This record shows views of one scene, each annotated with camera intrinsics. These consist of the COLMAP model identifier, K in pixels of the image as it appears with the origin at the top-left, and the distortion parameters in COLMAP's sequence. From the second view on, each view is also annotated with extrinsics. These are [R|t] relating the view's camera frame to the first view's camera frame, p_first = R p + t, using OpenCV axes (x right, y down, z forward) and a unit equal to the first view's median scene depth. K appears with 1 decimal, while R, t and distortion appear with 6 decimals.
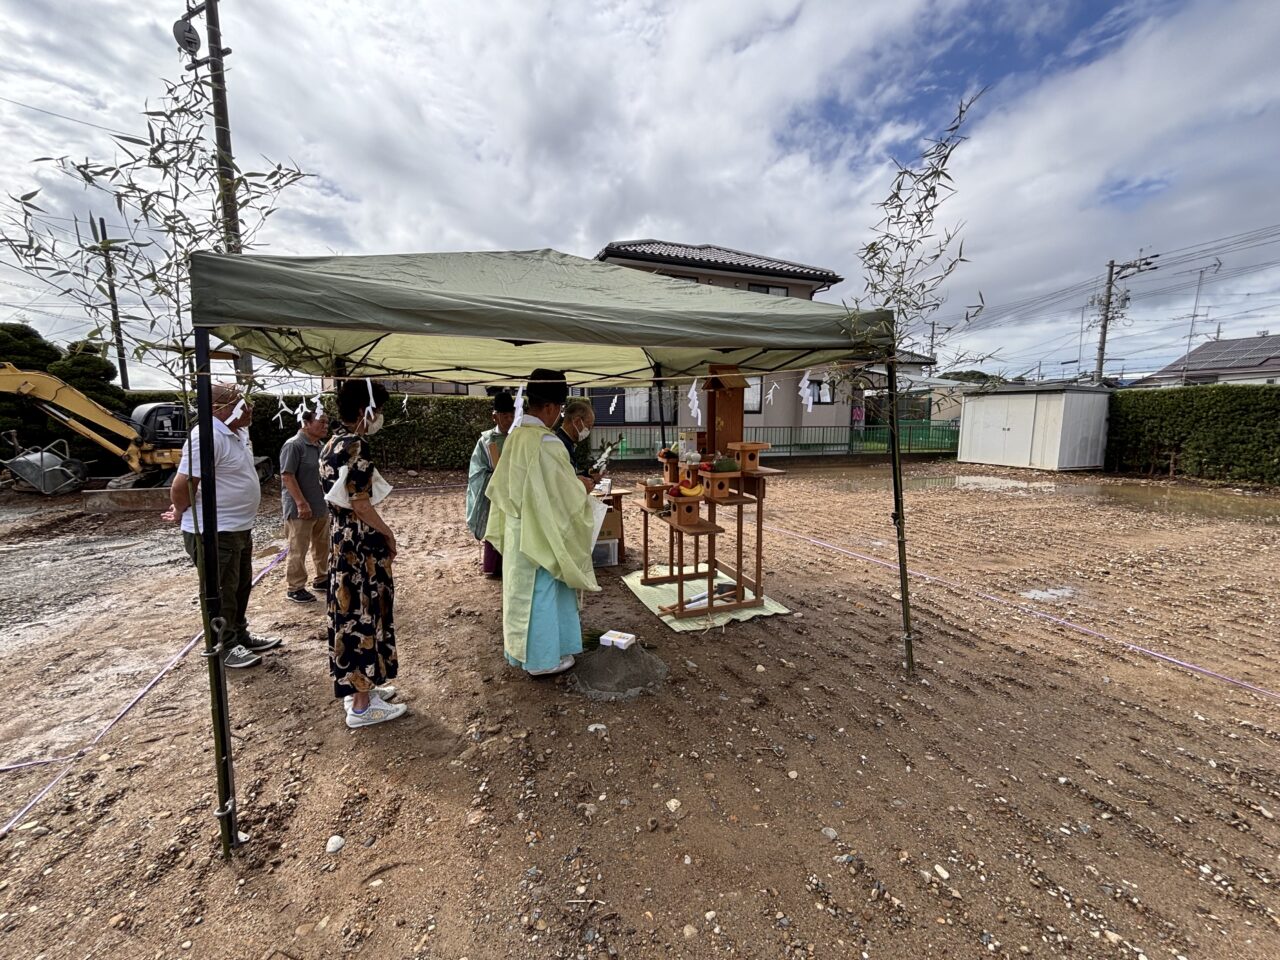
lens RADIAL K [[514.3, 0, 646.2], [0, 514.3, 479.0], [0, 0, 1]] dist [-0.003225, 0.000759]
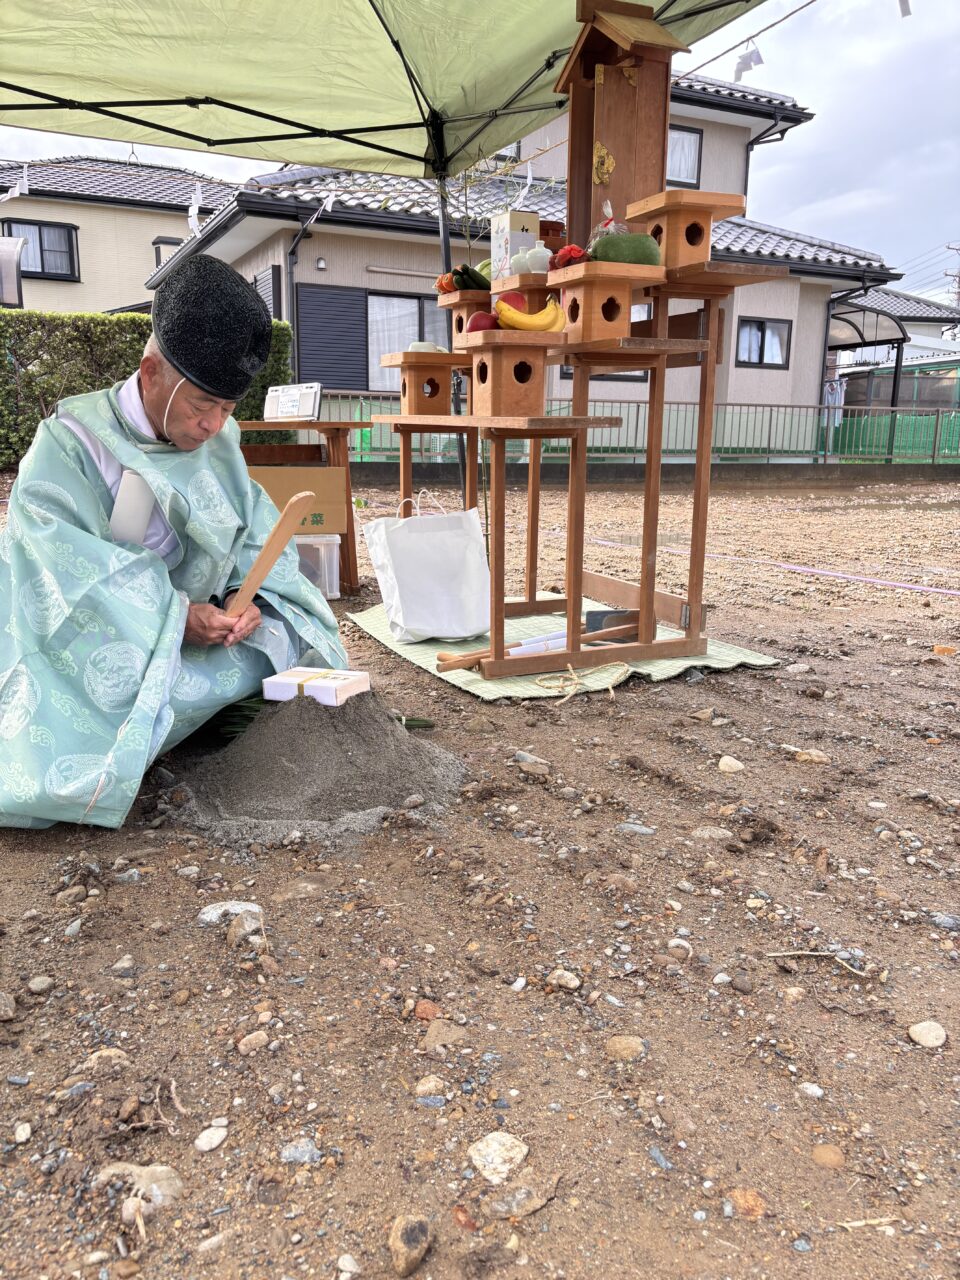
lens RADIAL K [[958.9, 0, 482.6], [0, 958.9, 631.9], [0, 0, 1]] dist [0.032347, -0.014464]
pose [[0.997547, -0.000263, 0.069995, 0.006357], [-0.004970, 0.997202, 0.074590, 0.168095], [-0.069819, -0.074754, 0.994755, 0.268460]]
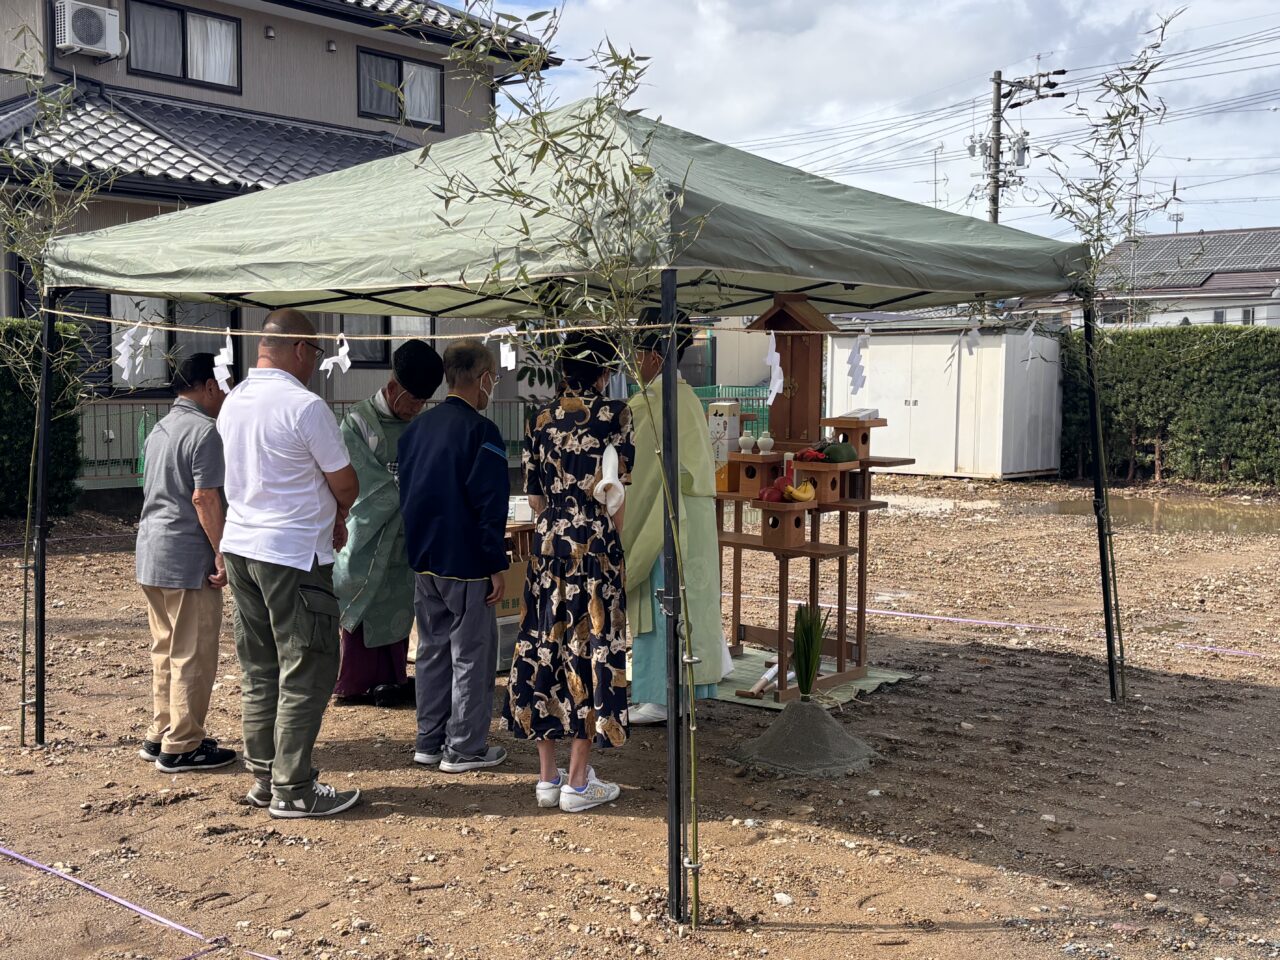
lens RADIAL K [[1482.1, 0, 634.2], [0, 1482.1, 488.4], [0, 0, 1]] dist [-0.005533, 0.000000]
pose [[0.867324, -0.033733, 0.496600, -0.867928], [0.055619, 0.998021, -0.029348, 0.052963], [-0.494627, 0.053075, 0.867483, -0.420746]]
